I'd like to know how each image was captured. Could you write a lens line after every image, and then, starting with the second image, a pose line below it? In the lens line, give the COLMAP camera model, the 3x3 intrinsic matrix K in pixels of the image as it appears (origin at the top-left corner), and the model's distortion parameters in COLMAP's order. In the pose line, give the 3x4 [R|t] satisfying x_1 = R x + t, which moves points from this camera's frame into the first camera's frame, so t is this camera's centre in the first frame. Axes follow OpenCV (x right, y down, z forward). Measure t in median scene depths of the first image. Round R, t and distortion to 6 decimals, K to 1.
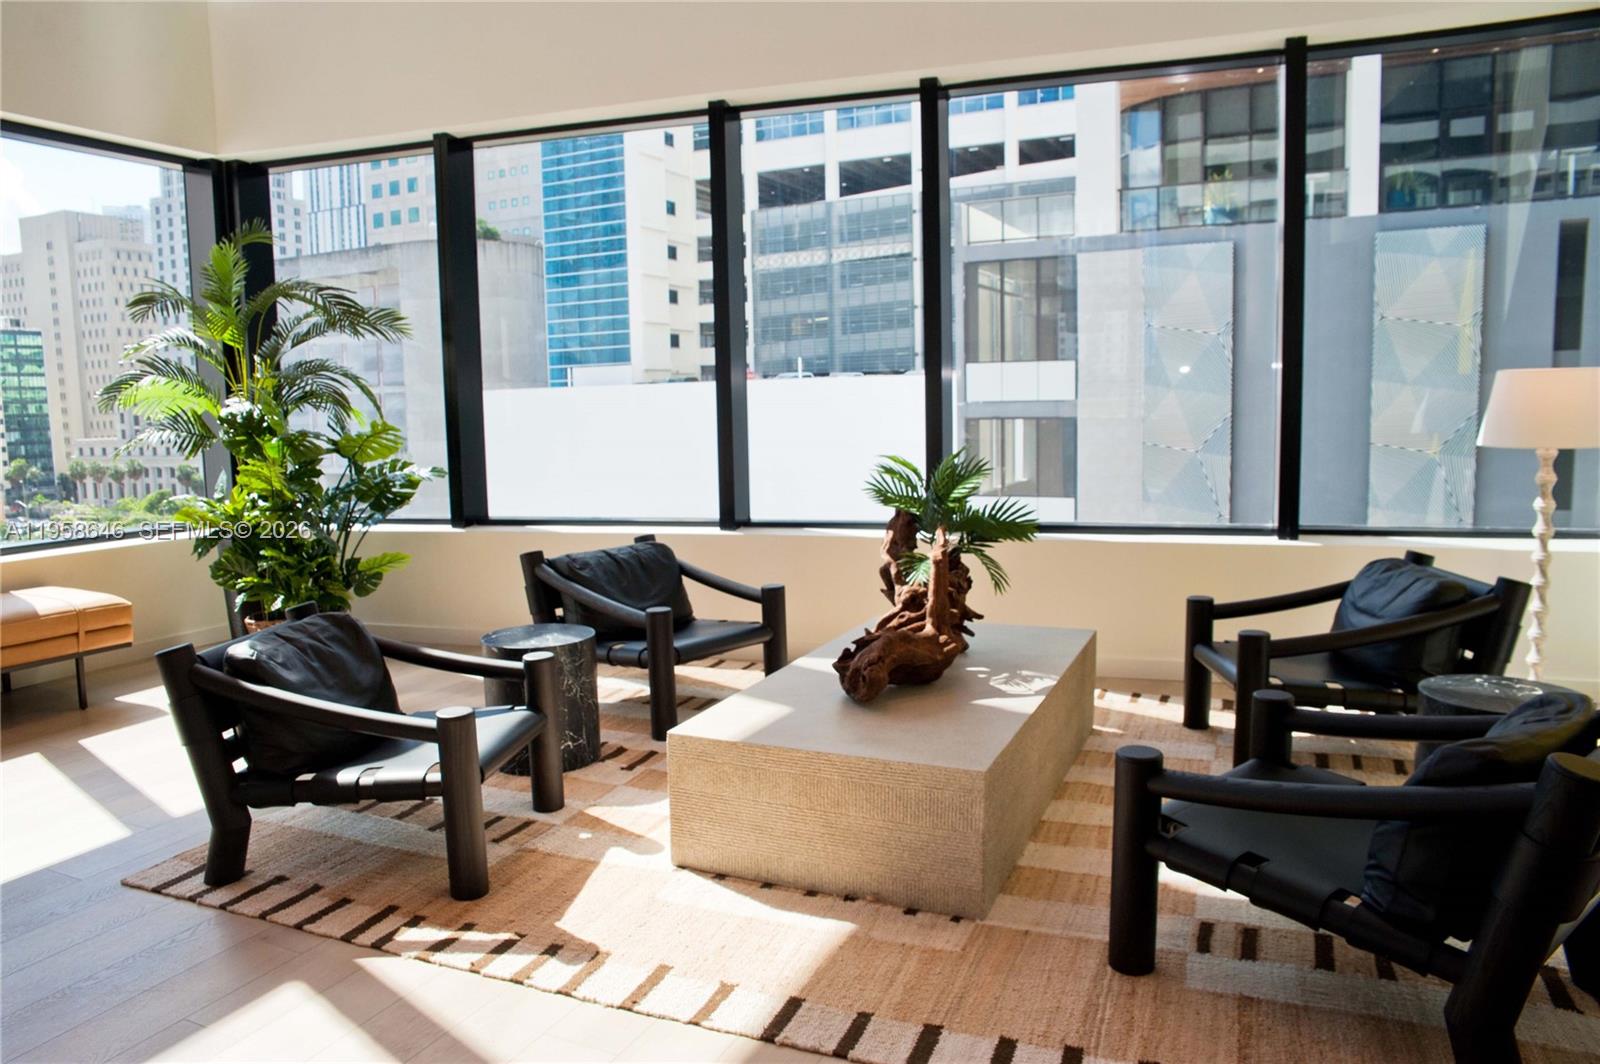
lens RADIAL K [[1126.5, 0, 769.3], [0, 1126.5, 533.1], [0, 0, 1]] dist [-0.074485, 0.004897]
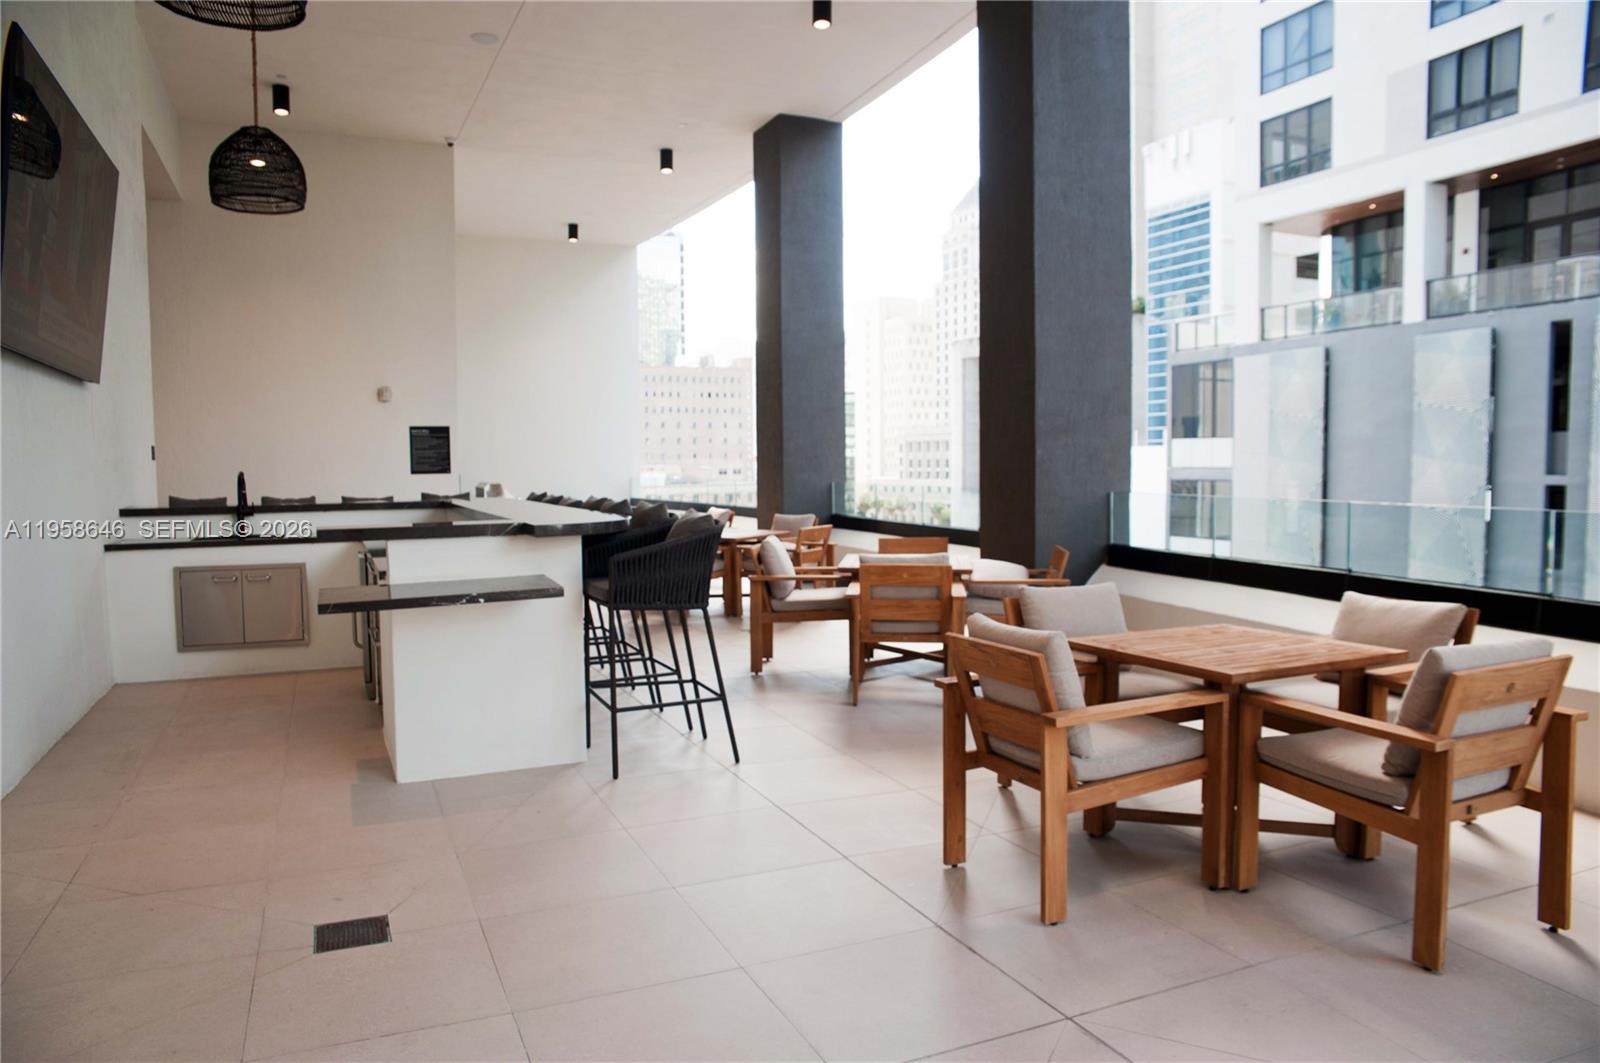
lens RADIAL K [[1080.0, 0, 798.2], [0, 1080.0, 543.4], [0, 0, 1]] dist [-0.120730, 0.091926]
pose [[0.792352, 0.058815, -0.607223, 0.669088], [-0.077501, 0.996982, -0.004563, 0.017064], [0.605121, 0.050676, 0.794519, -0.320769]]
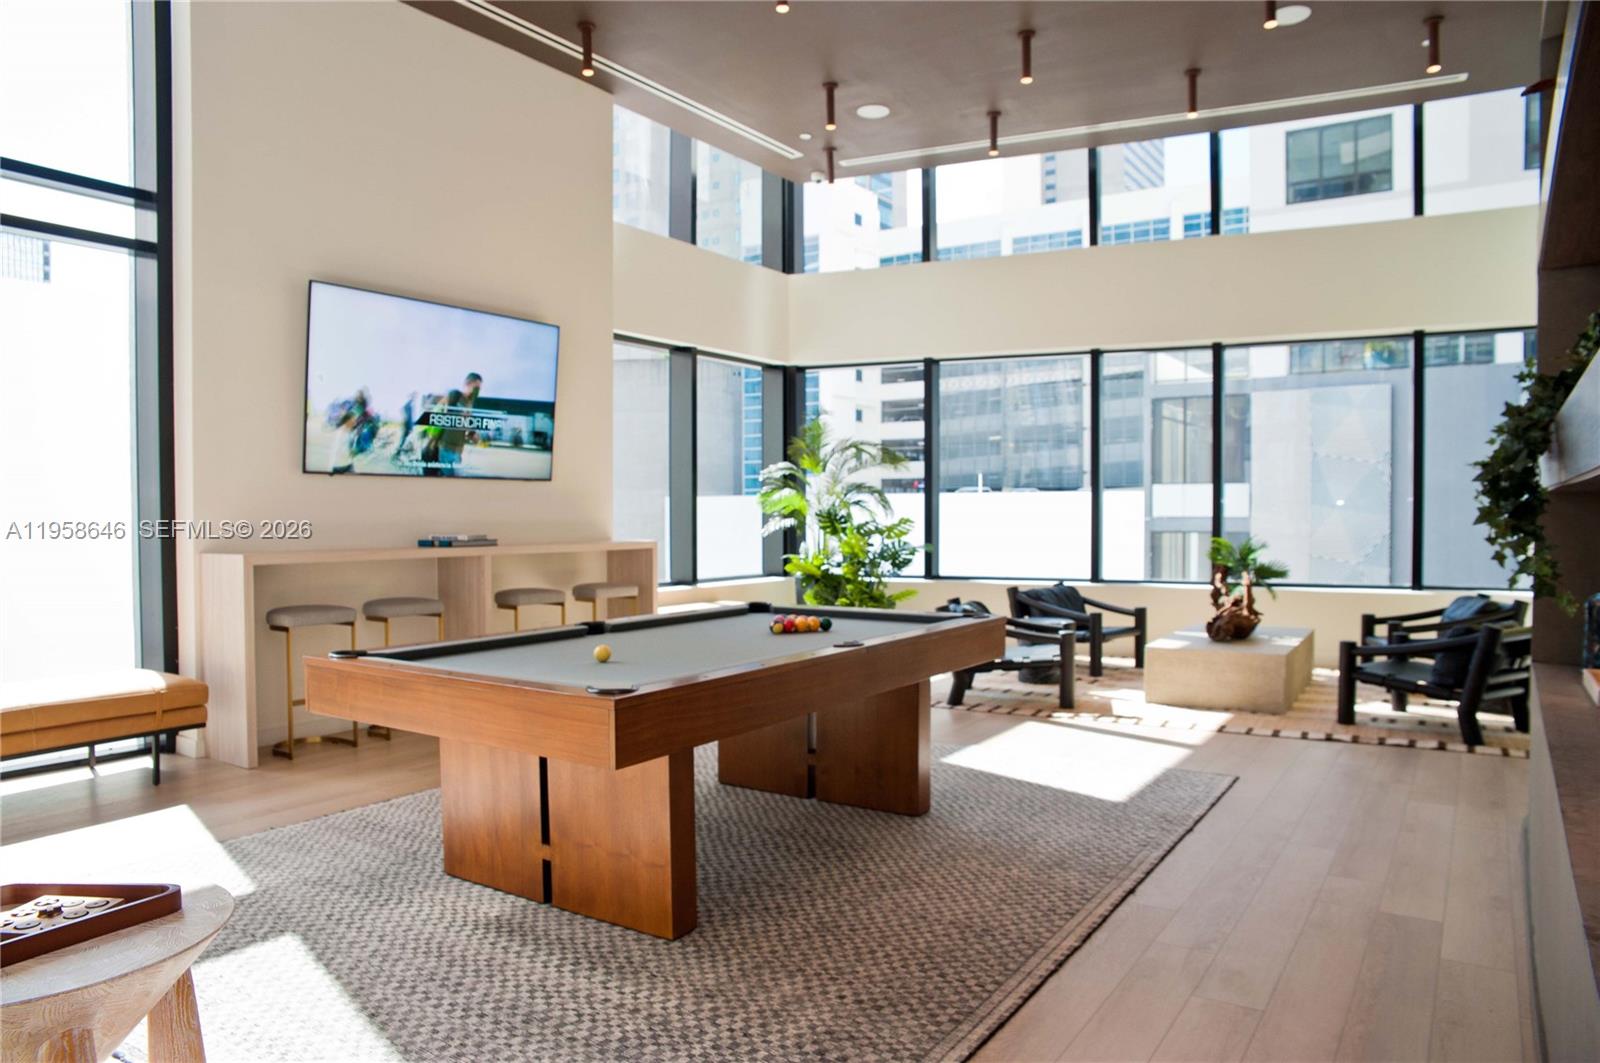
lens RADIAL K [[1080.0, 0, 798.2], [0, 1080.0, 543.4], [0, 0, 1]] dist [-0.120730, 0.091926]
pose [[0.992120, 0.024684, -0.122834, -0.059277], [-0.035296, 0.995757, -0.084985, 0.018867], [0.120215, 0.088651, 0.988782, -0.148053]]
